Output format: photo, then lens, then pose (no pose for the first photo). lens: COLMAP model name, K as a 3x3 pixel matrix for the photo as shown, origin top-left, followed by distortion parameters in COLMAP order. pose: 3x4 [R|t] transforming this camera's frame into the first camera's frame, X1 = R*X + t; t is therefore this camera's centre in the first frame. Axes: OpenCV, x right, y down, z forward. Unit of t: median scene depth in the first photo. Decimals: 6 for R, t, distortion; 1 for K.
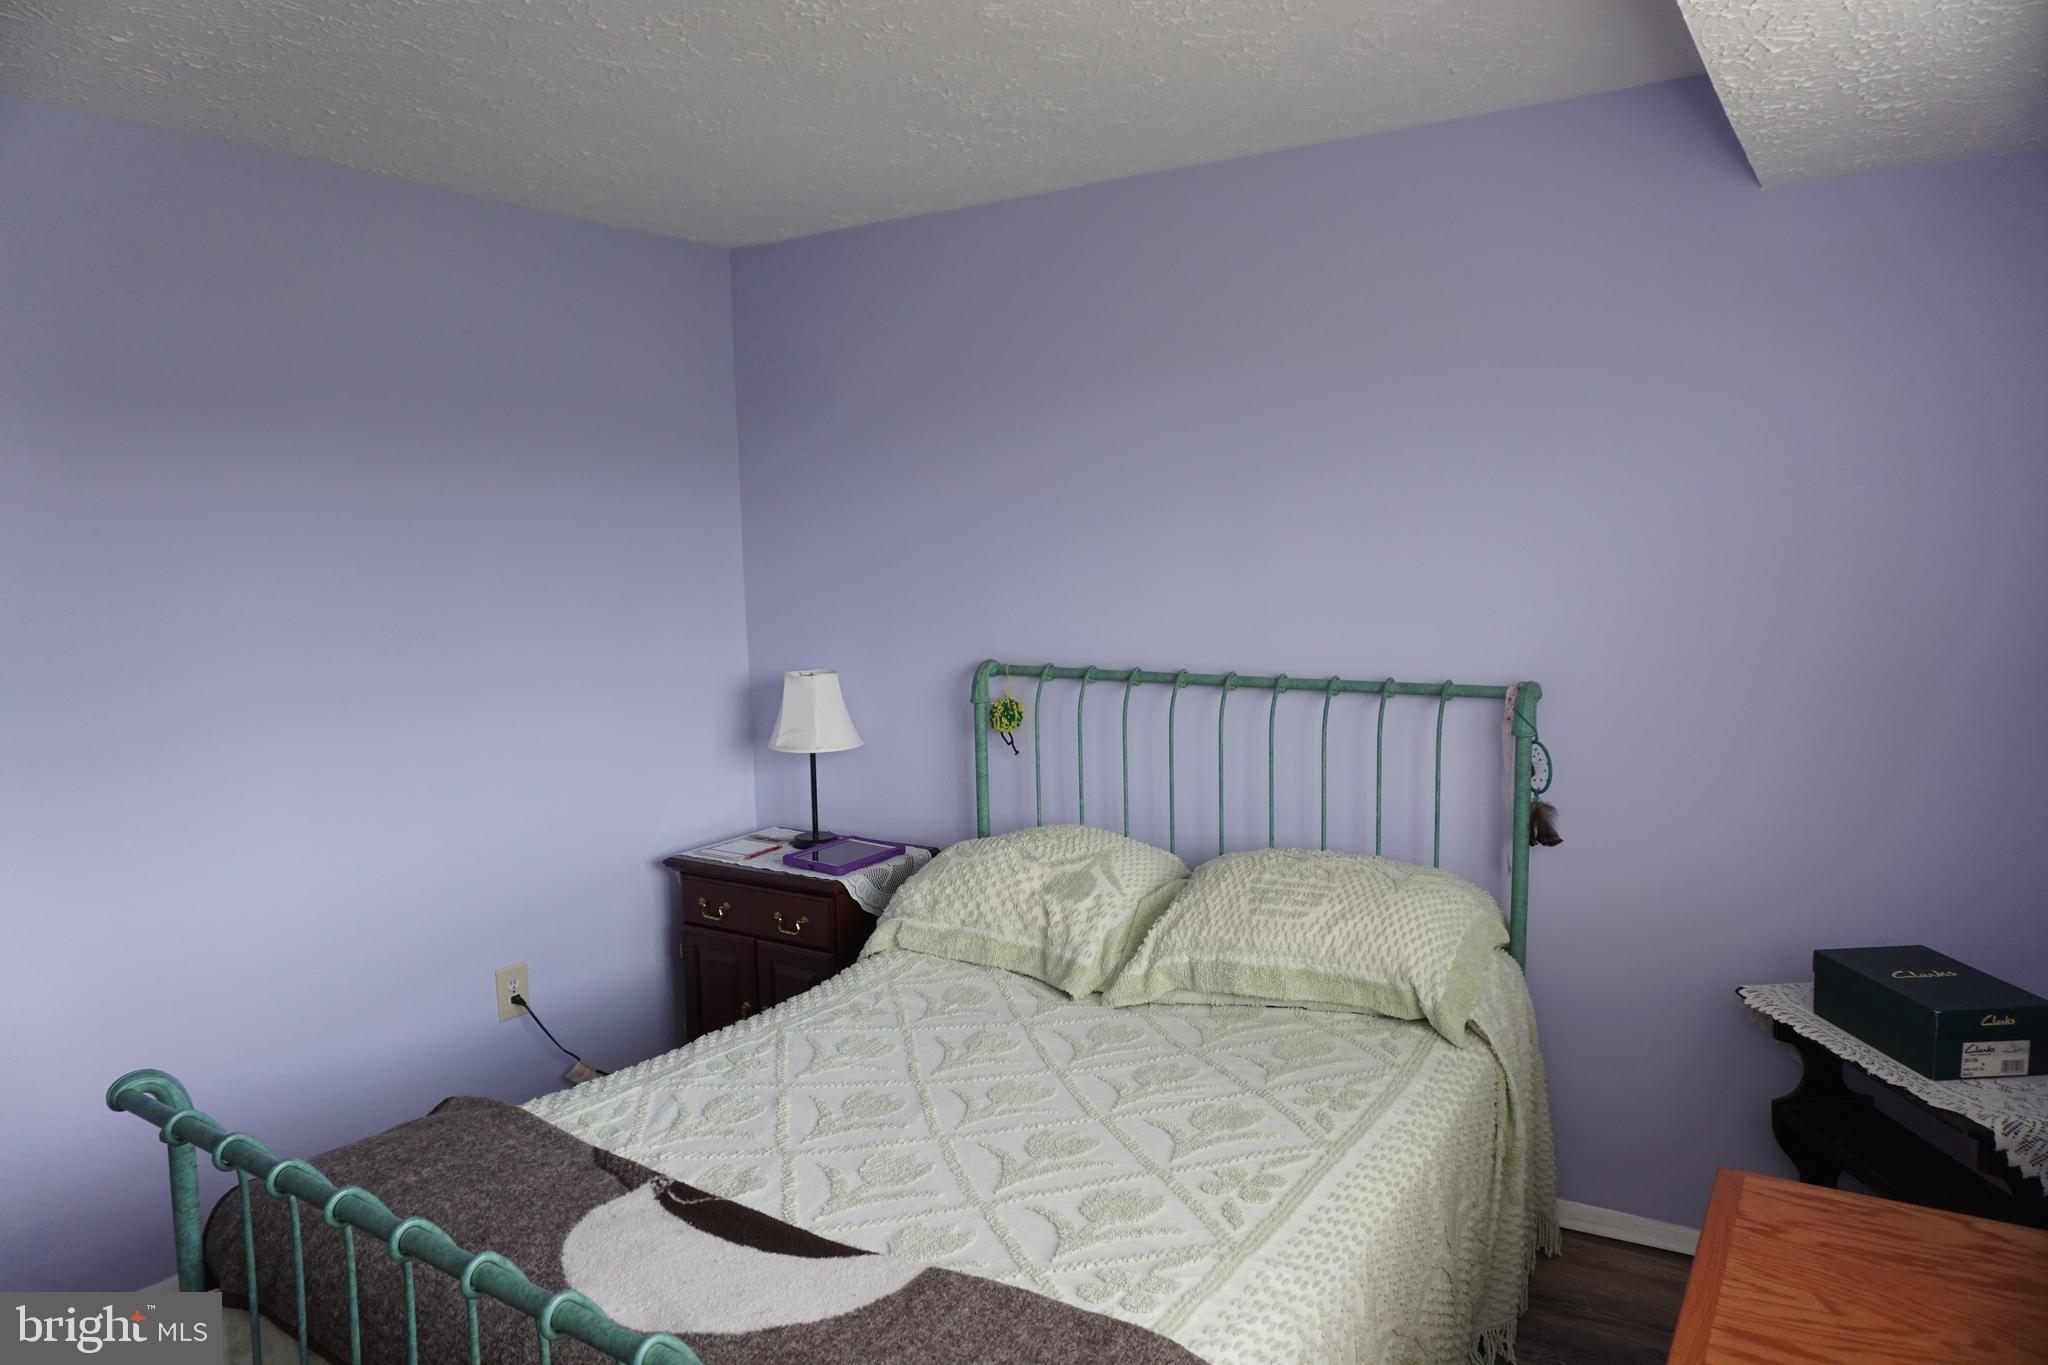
lens RADIAL K [[1368.1, 0, 1019.4], [0, 1368.1, 680.4], [0, 0, 1]] dist [-0.058855, 0.035334]
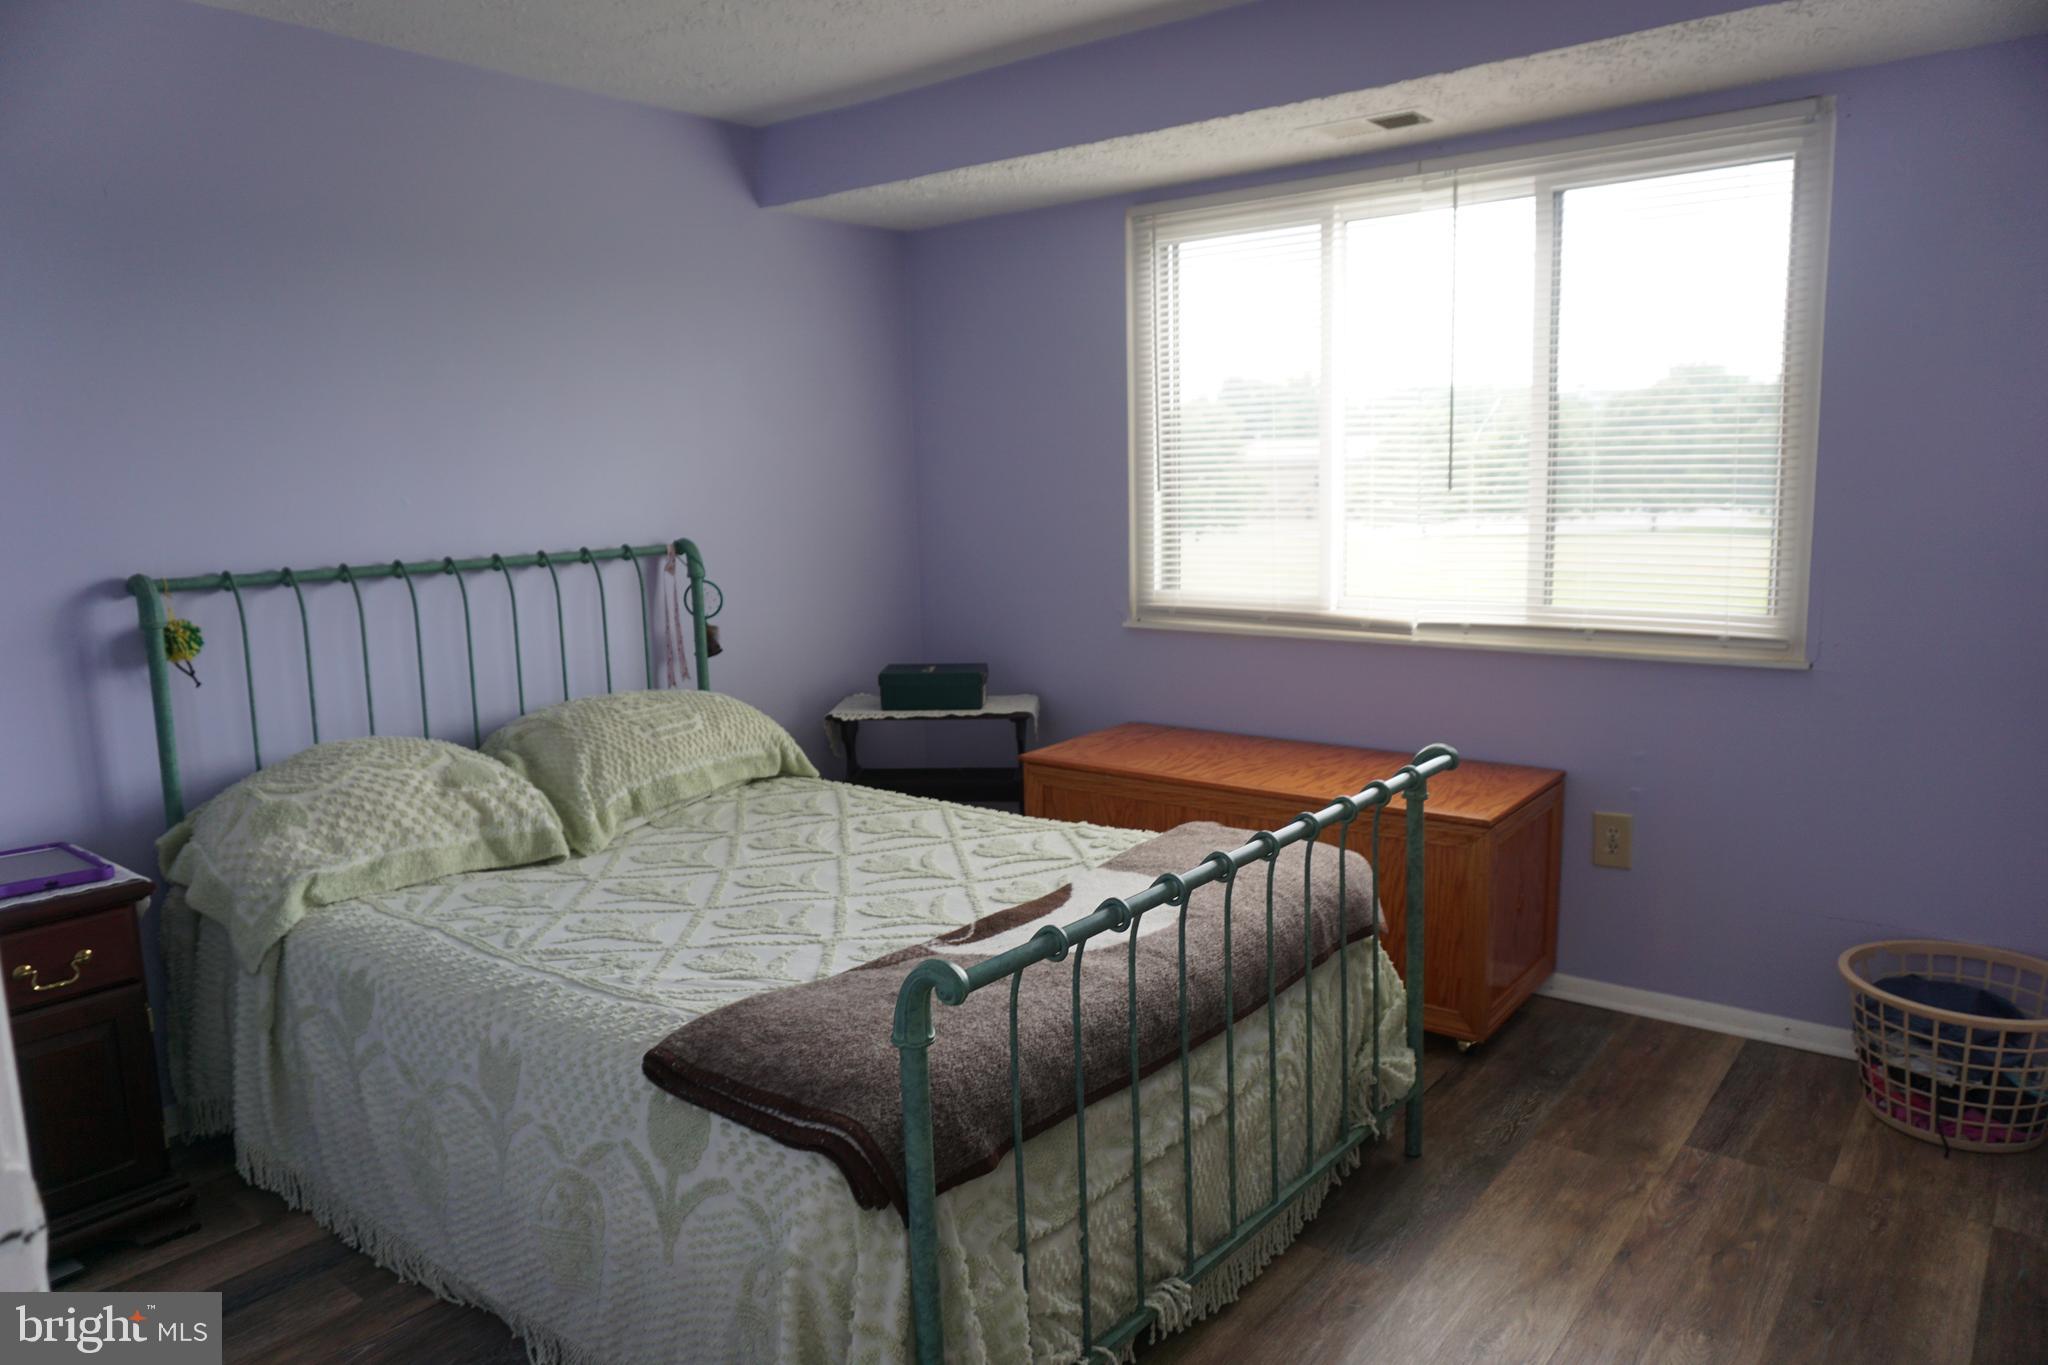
lens RADIAL K [[1368.1, 0, 1008.2], [0, 1368.1, 670.2], [0, 0, 1]] dist [-0.058855, 0.035334]
pose [[0.103235, -0.127350, 0.986471, -0.894001], [0.121709, 0.985934, 0.114544, 0.011982], [-0.987183, 0.108237, 0.117283, 0.504743]]
